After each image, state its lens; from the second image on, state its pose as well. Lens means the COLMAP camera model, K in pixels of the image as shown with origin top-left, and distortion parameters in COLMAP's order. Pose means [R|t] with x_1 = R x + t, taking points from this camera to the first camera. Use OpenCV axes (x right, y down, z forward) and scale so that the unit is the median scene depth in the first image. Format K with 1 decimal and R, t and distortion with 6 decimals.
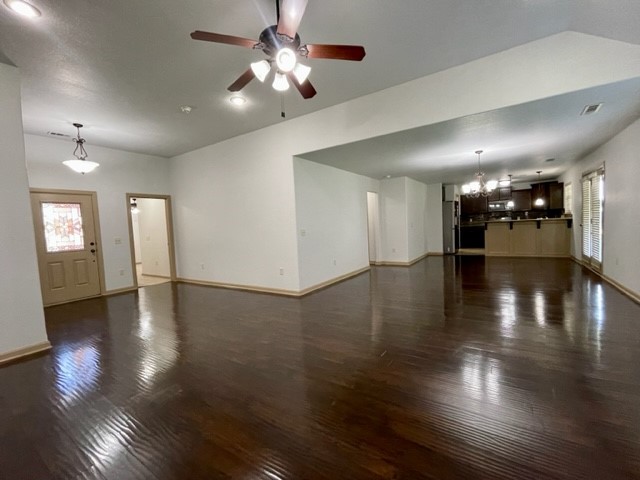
lens RADIAL K [[278.2, 0, 319.0], [0, 278.2, 242.5], [0, 0, 1]] dist [-0.004965, 0.000336]
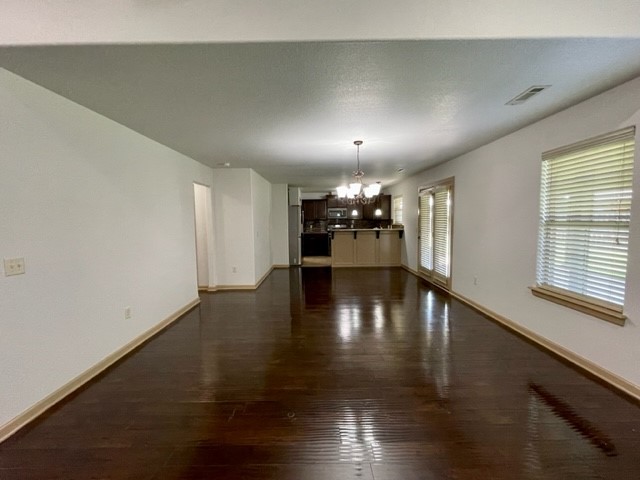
lens RADIAL K [[278.2, 0, 315.6], [0, 278.2, 242.2], [0, 0, 1]] dist [-0.004965, 0.000336]
pose [[0.834800, -0.008394, 0.550489, 0.048499], [0.008756, 0.999960, 0.001970, -0.041730], [-0.550484, 0.003176, 0.834840, 0.283881]]
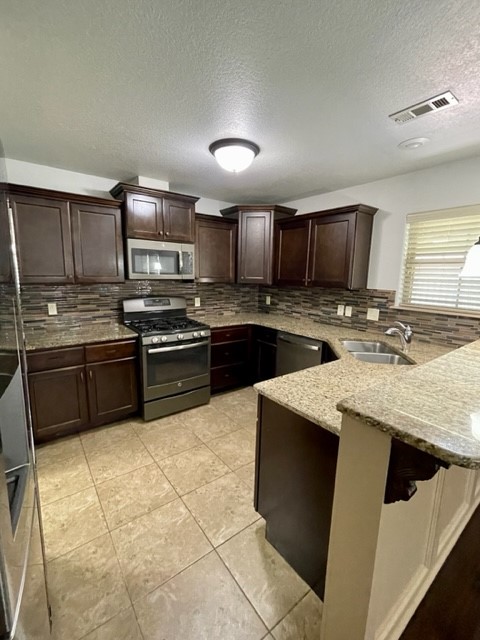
lens RADIAL K [[278.2, 0, 238.4], [0, 278.2, 318.0], [0, 0, 1]] dist [-0.004965, 0.000336]
pose [[0.332993, -0.092464, 0.938385, 0.545568], [0.020188, 0.995651, 0.090943, -0.131034], [-0.942713, -0.011340, 0.333412, 1.117603]]
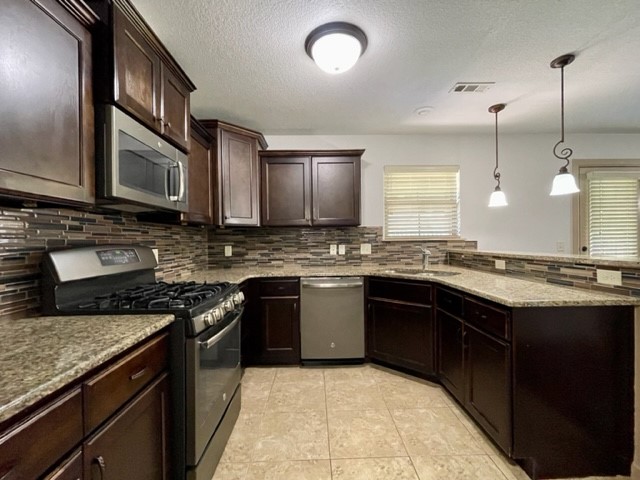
lens RADIAL K [[278.2, 0, 318.4], [0, 278.2, 242.3], [0, 0, 1]] dist [-0.004965, 0.000336]
pose [[-0.564352, 0.055372, 0.823675, 0.648464], [0.096225, 0.995359, -0.000984, -0.115196], [-0.819907, 0.078703, -0.567061, 1.359423]]
